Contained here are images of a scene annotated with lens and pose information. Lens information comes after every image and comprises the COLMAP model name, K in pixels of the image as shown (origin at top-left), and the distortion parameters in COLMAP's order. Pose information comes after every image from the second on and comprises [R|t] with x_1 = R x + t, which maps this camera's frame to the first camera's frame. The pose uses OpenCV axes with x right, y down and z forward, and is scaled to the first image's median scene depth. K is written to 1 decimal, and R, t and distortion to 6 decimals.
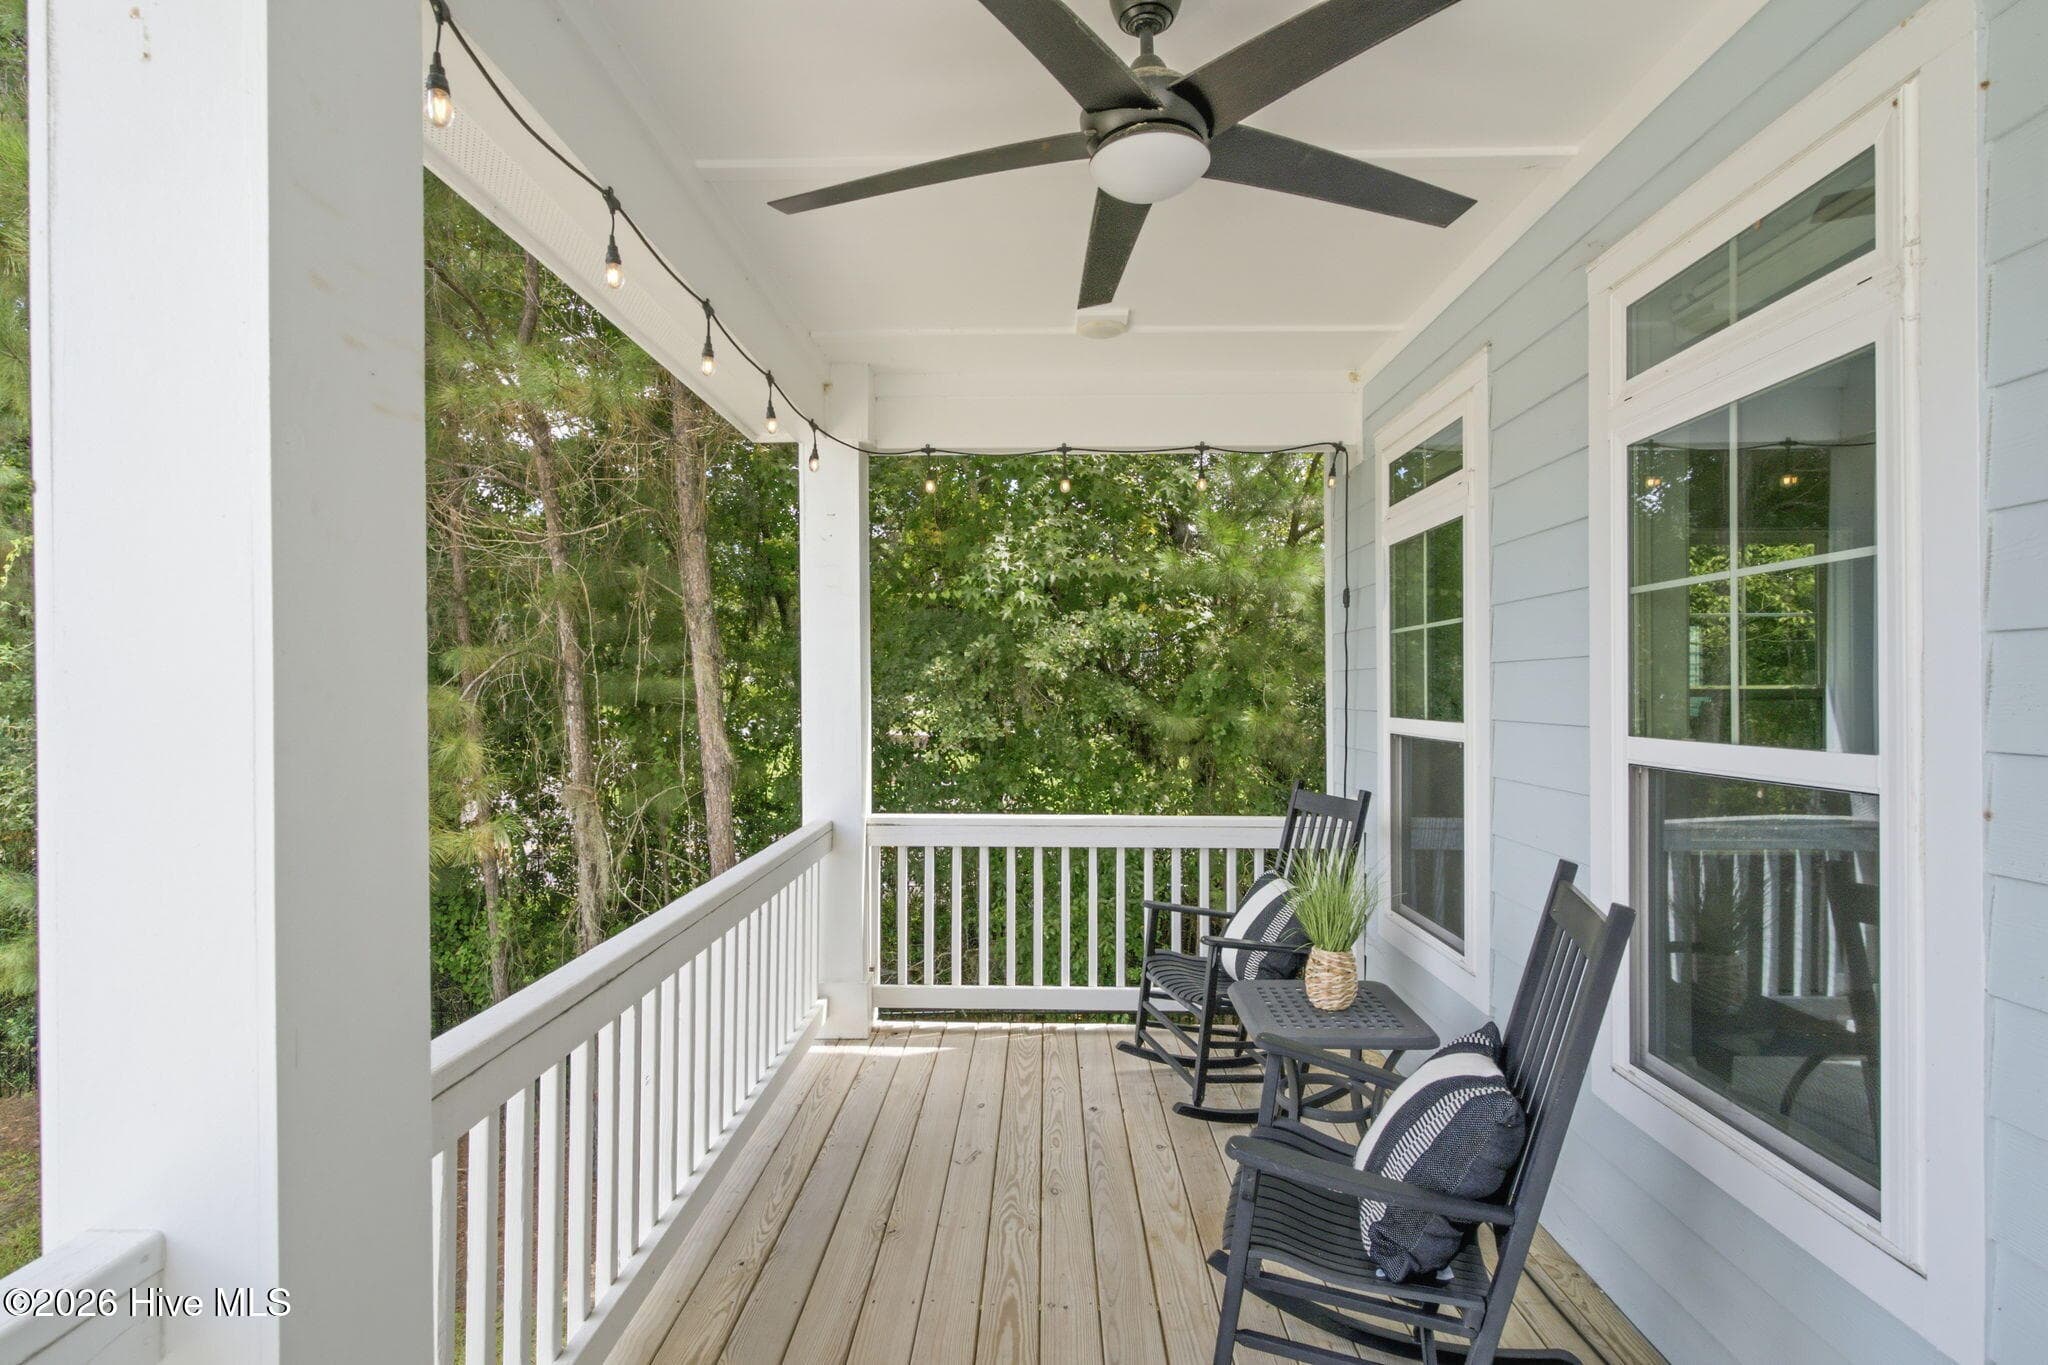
lens RADIAL K [[980.0, 0, 1038.5], [0, 980.0, 689.0], [0, 0, 1]] dist [-0.000385, -0.001053]
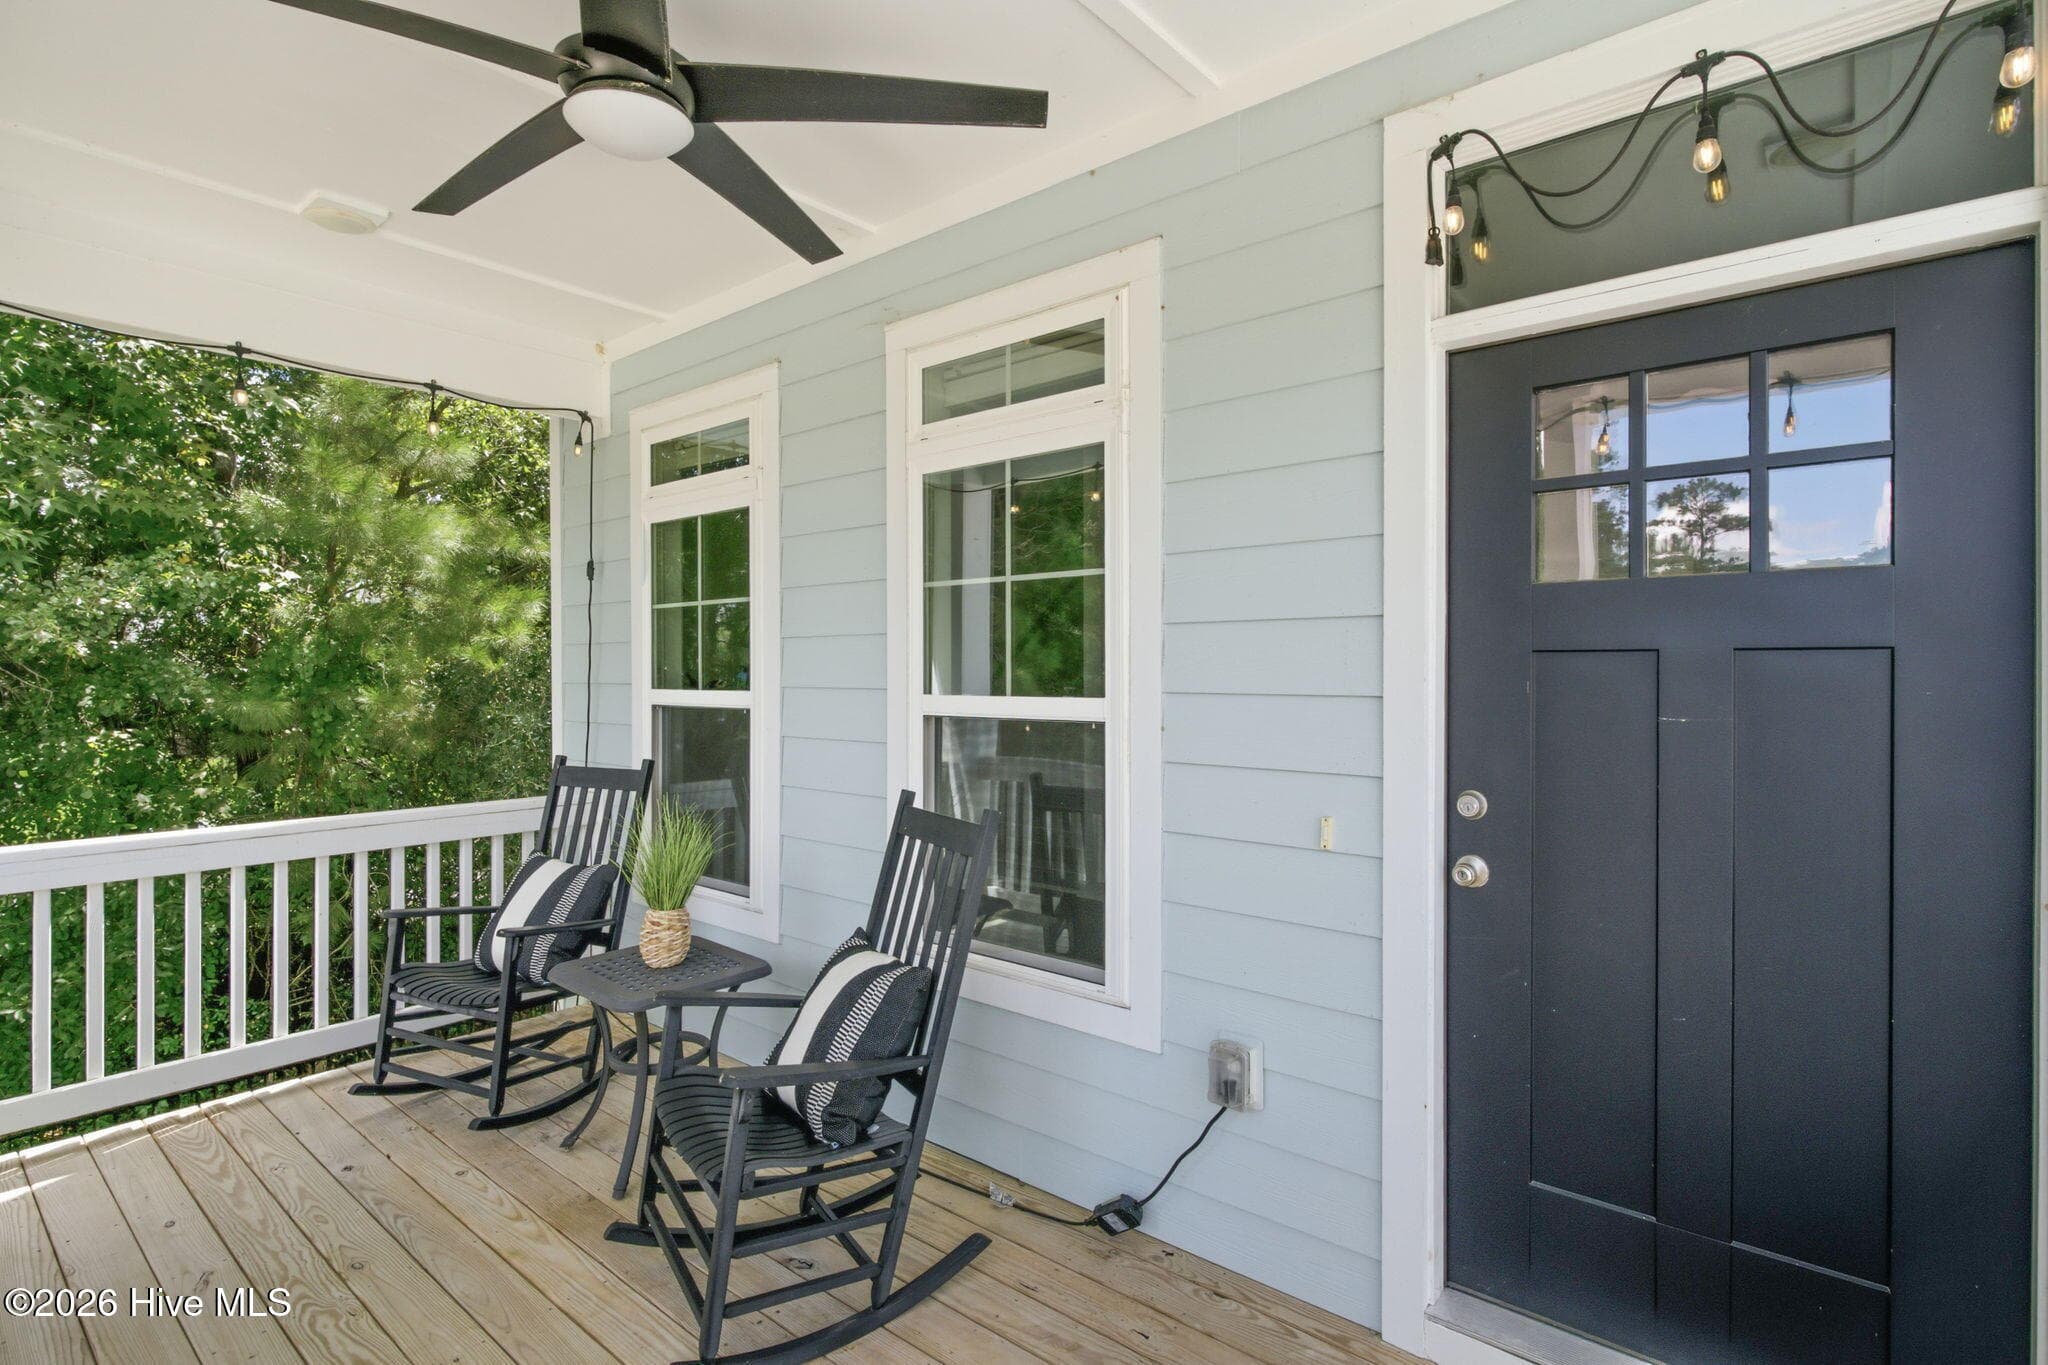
lens RADIAL K [[980.0, 0, 1038.5], [0, 980.0, 689.0], [0, 0, 1]] dist [-0.000385, -0.001053]
pose [[0.626566, -0.021008, 0.779085, -0.214266], [0.004276, 0.999714, 0.023518, 0.006335], [-0.779357, -0.011404, 0.626477, 0.030766]]
